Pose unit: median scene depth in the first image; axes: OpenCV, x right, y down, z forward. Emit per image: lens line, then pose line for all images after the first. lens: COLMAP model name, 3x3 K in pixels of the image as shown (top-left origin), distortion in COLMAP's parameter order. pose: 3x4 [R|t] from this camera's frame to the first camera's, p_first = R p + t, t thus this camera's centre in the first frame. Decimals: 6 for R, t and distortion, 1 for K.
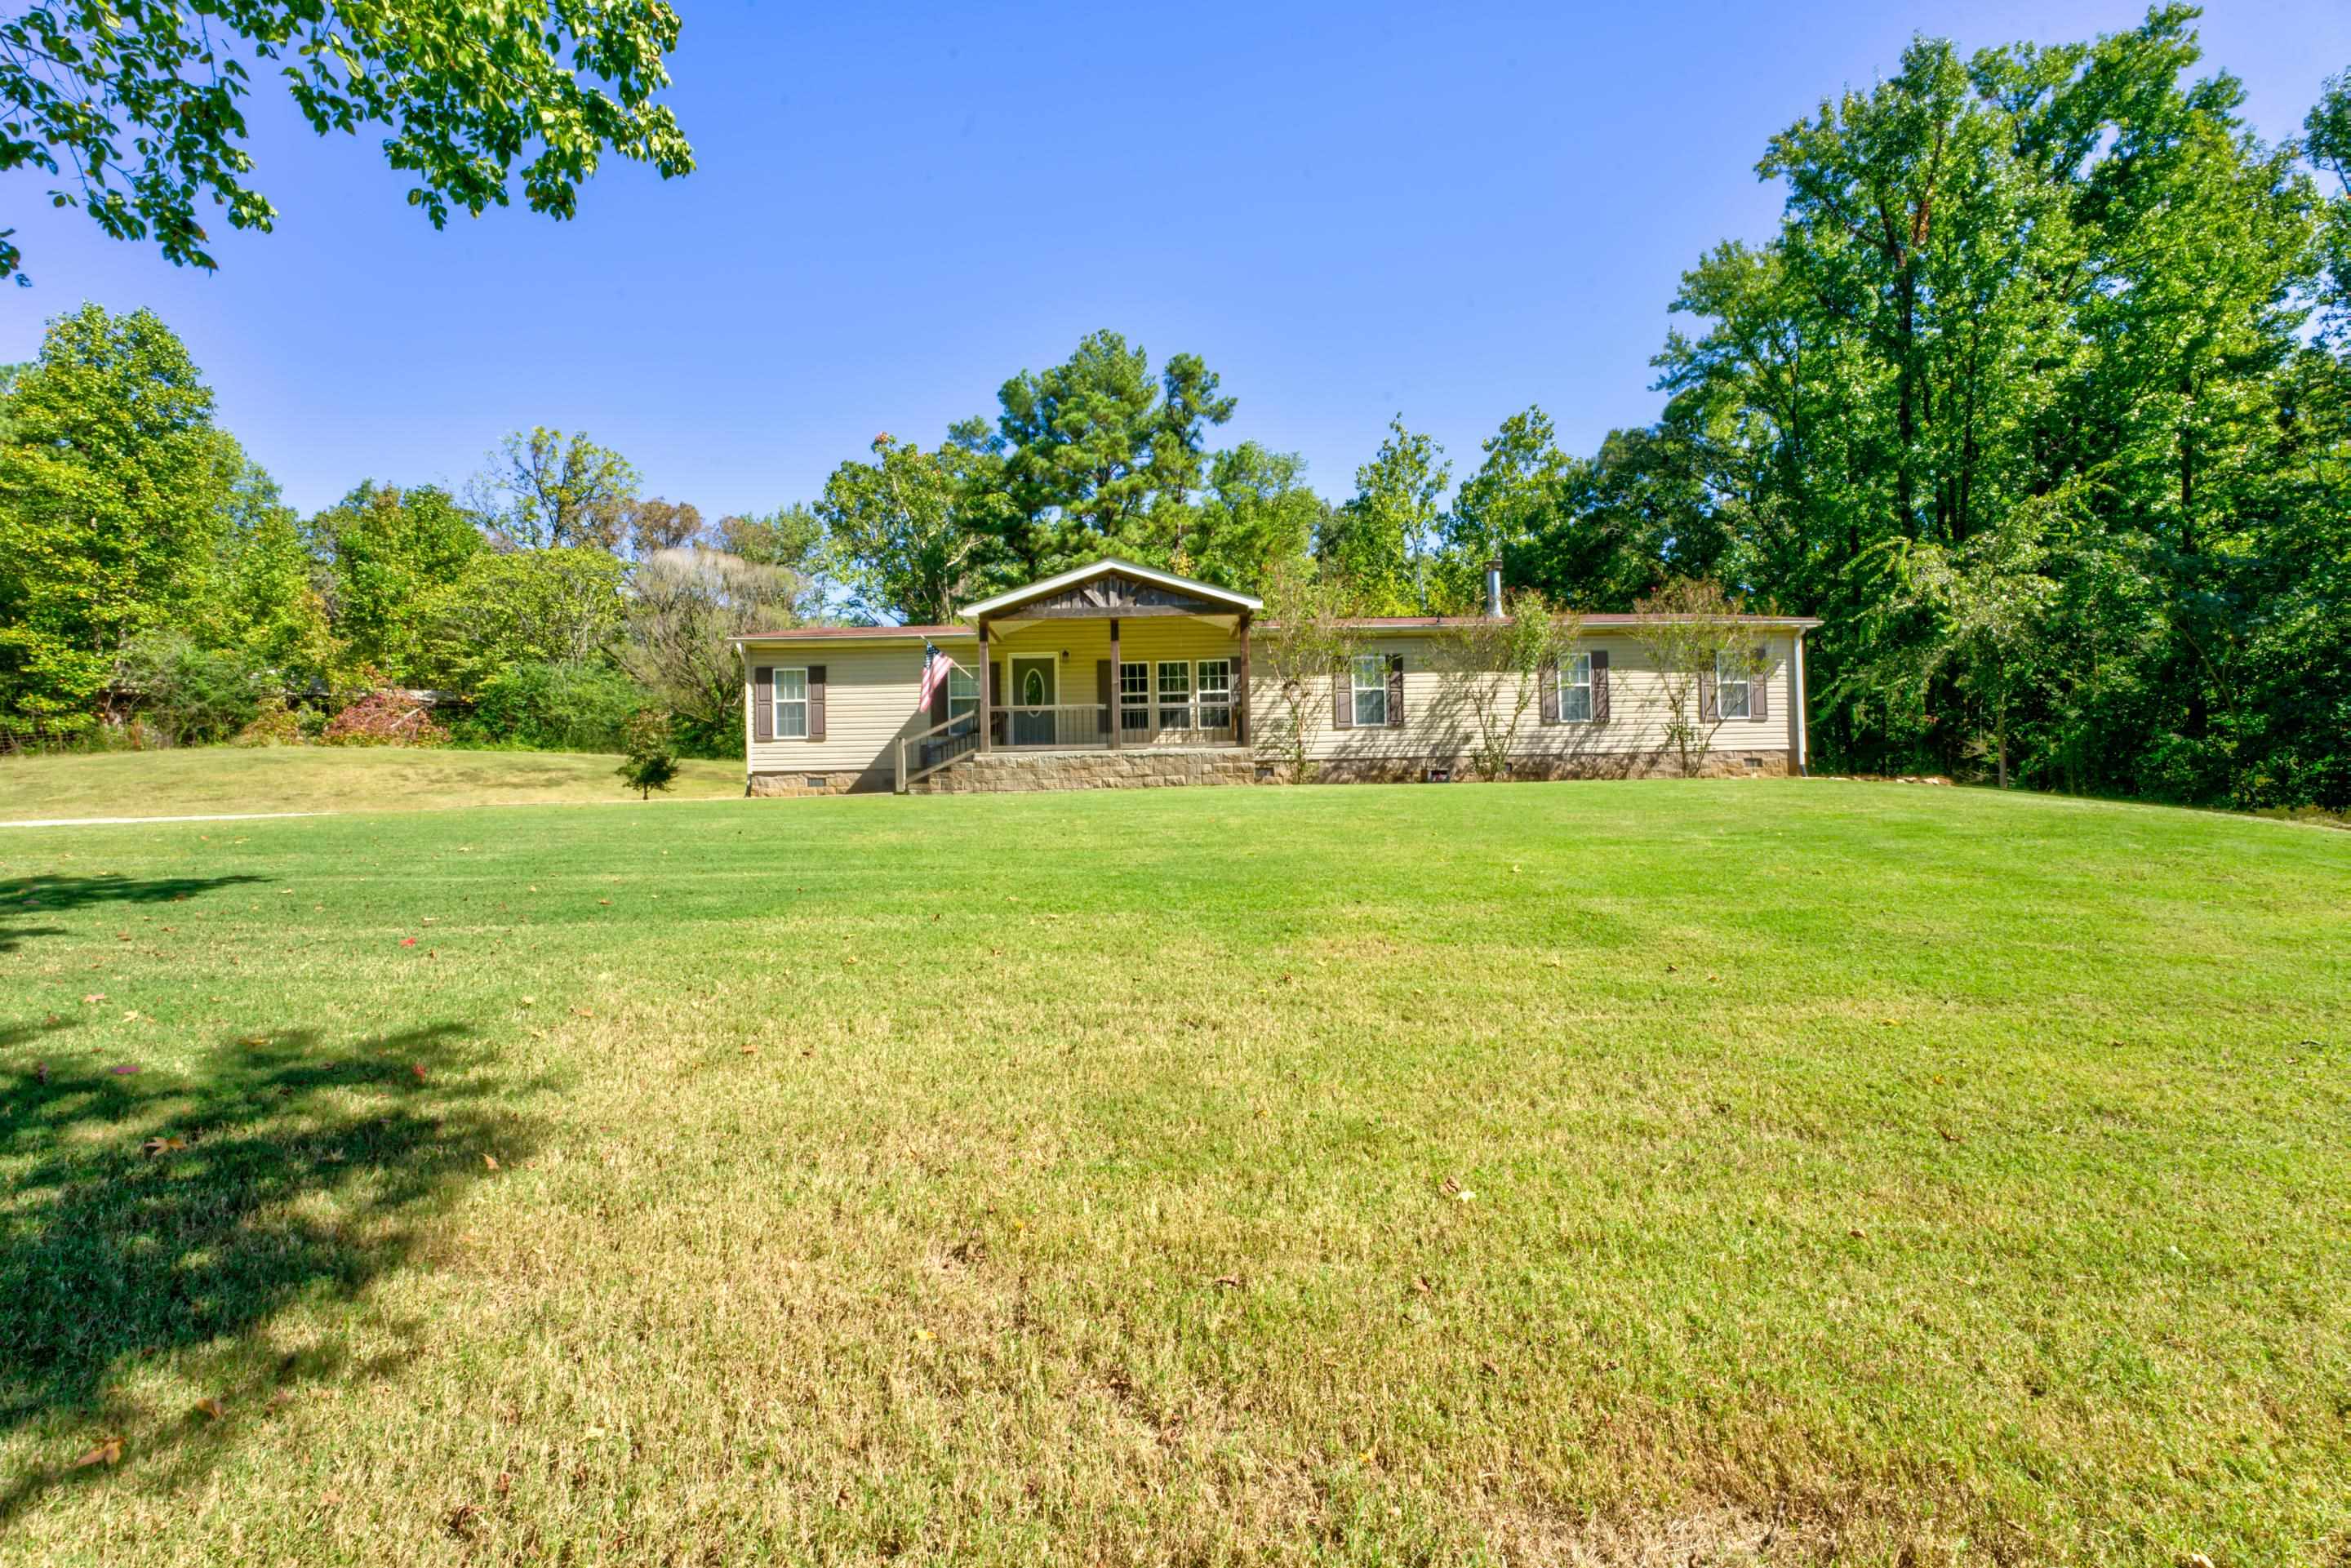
lens RADIAL K [[946.3, 0, 1169.7], [0, 946.3, 765.2], [0, 0, 1]] dist [-0.024716, 0.000991]
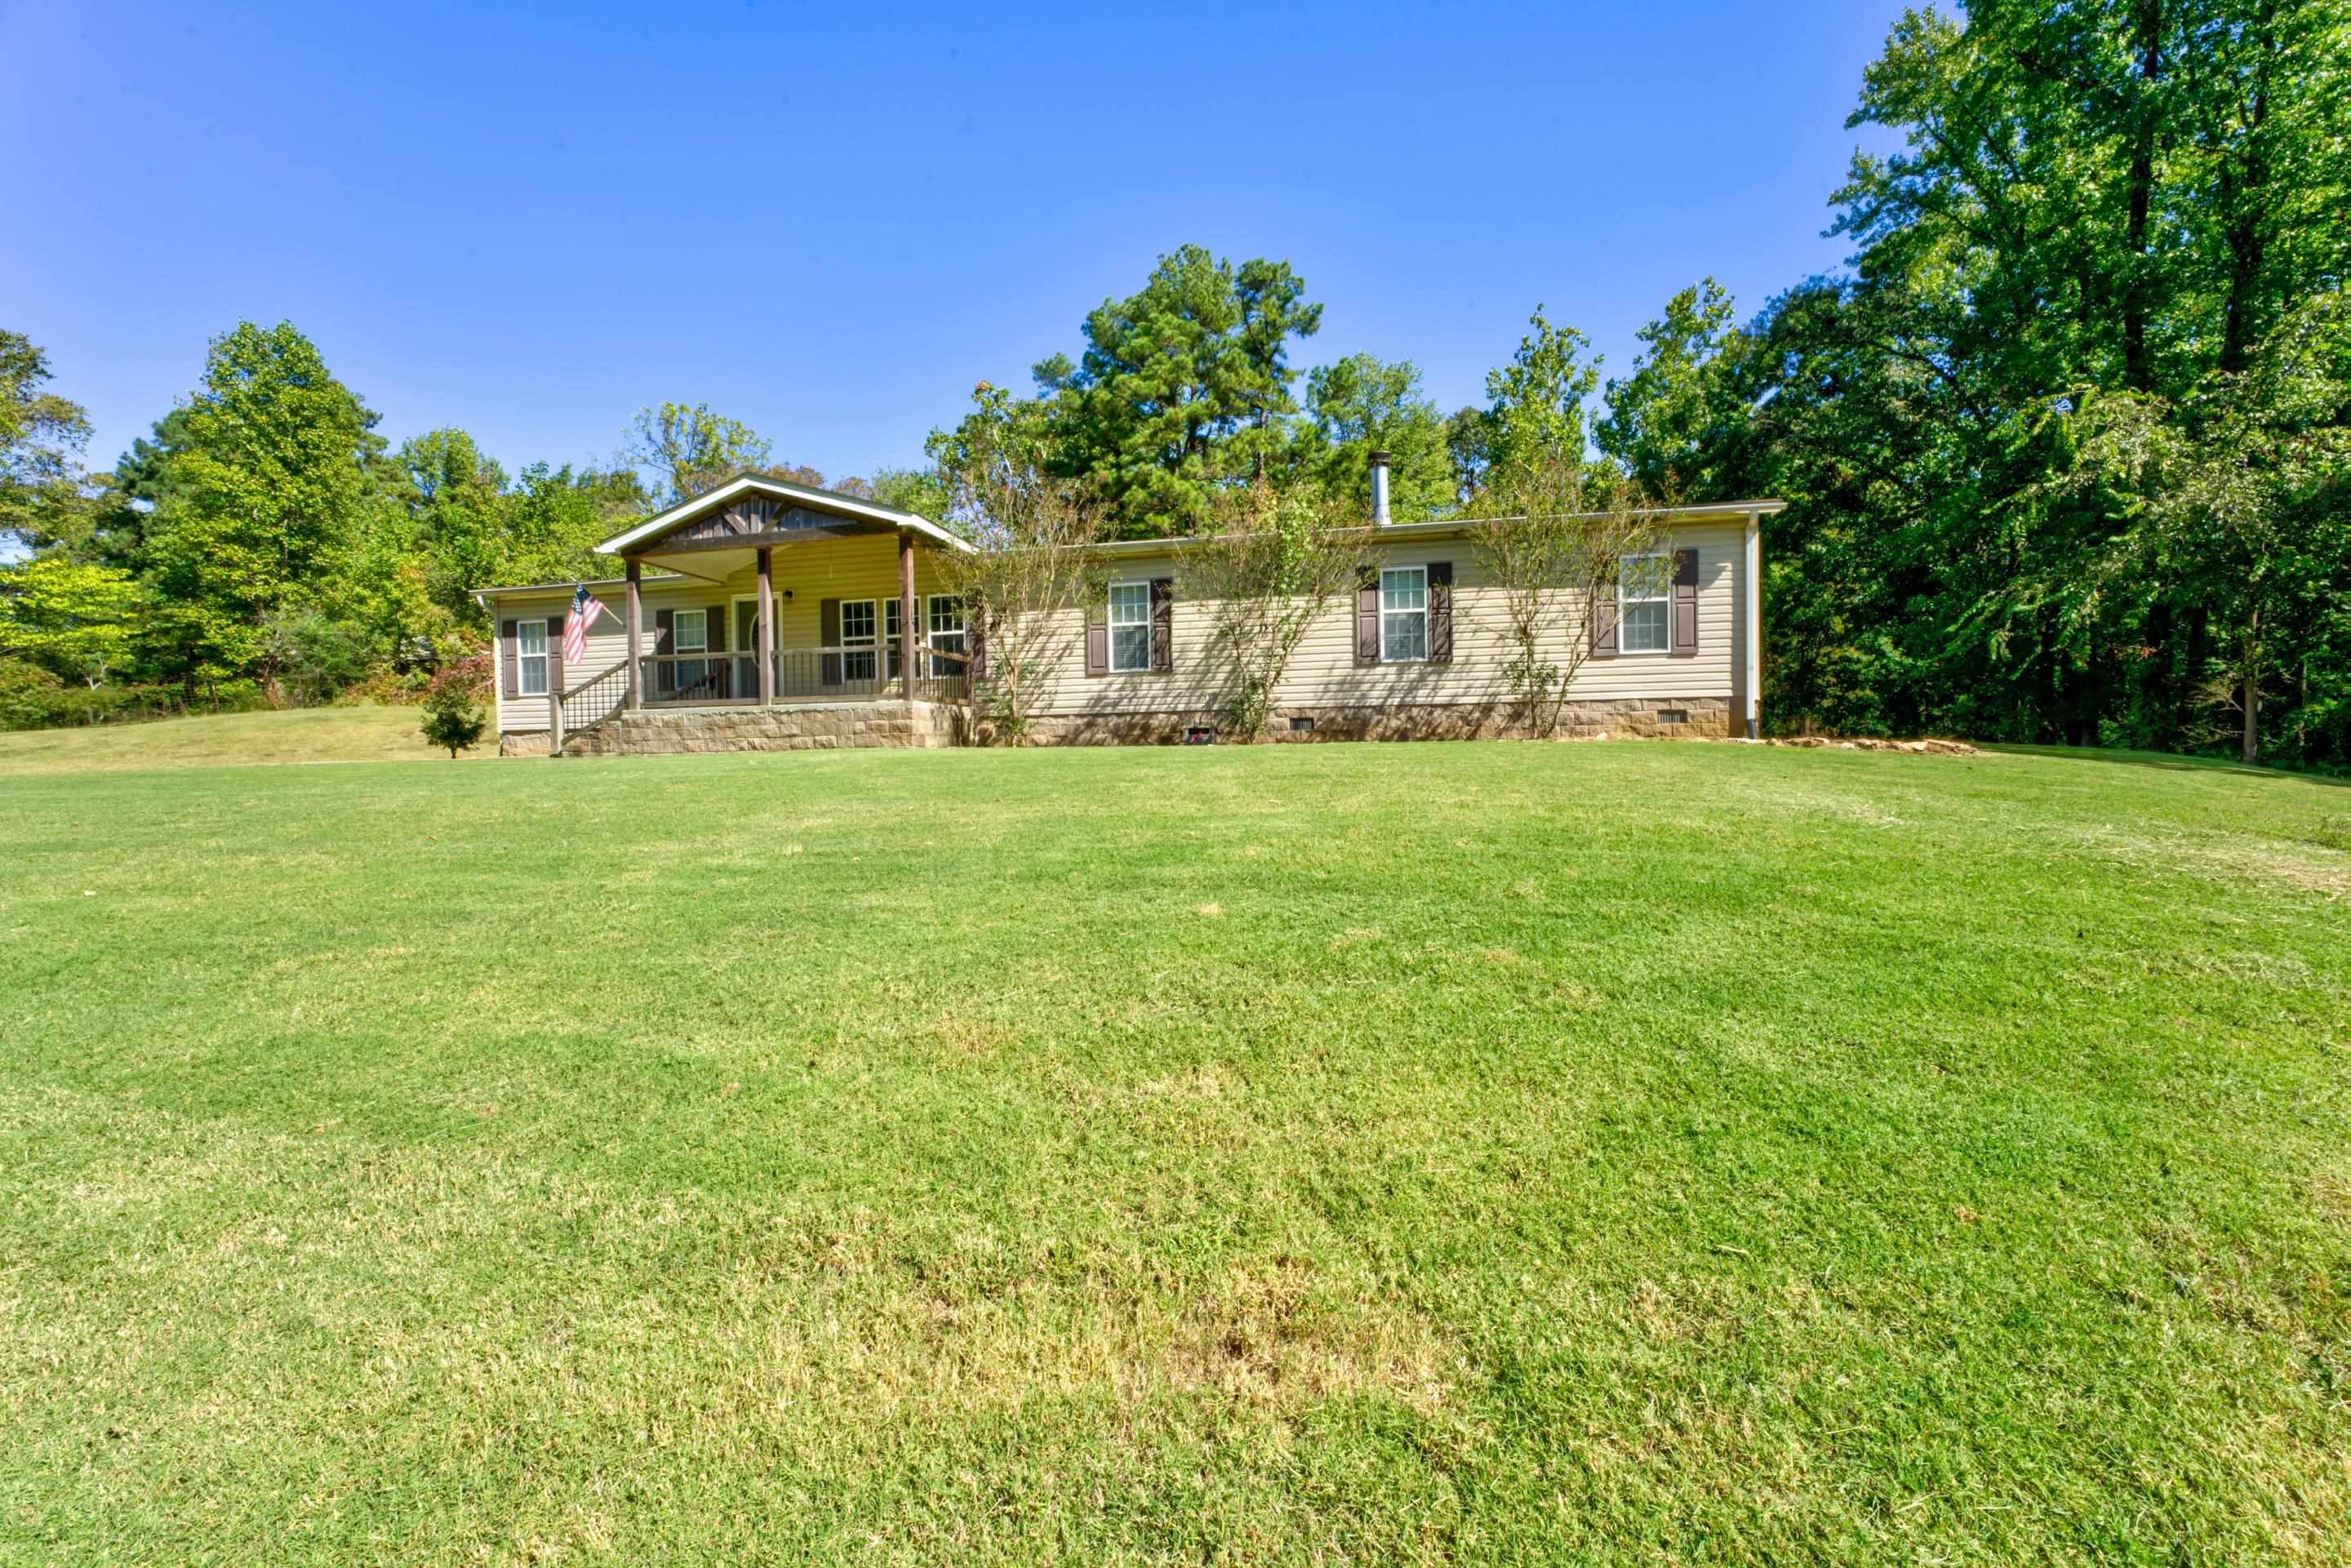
lens RADIAL K [[946.3, 0, 1180.5], [0, 946.3, 766.9], [0, 0, 1]] dist [-0.024716, 0.000991]
pose [[0.970622, 0.008777, -0.240450, 0.316165], [0.003907, 0.998628, 0.052225, -0.002408], [0.240578, -0.051630, 0.969256, 0.174606]]
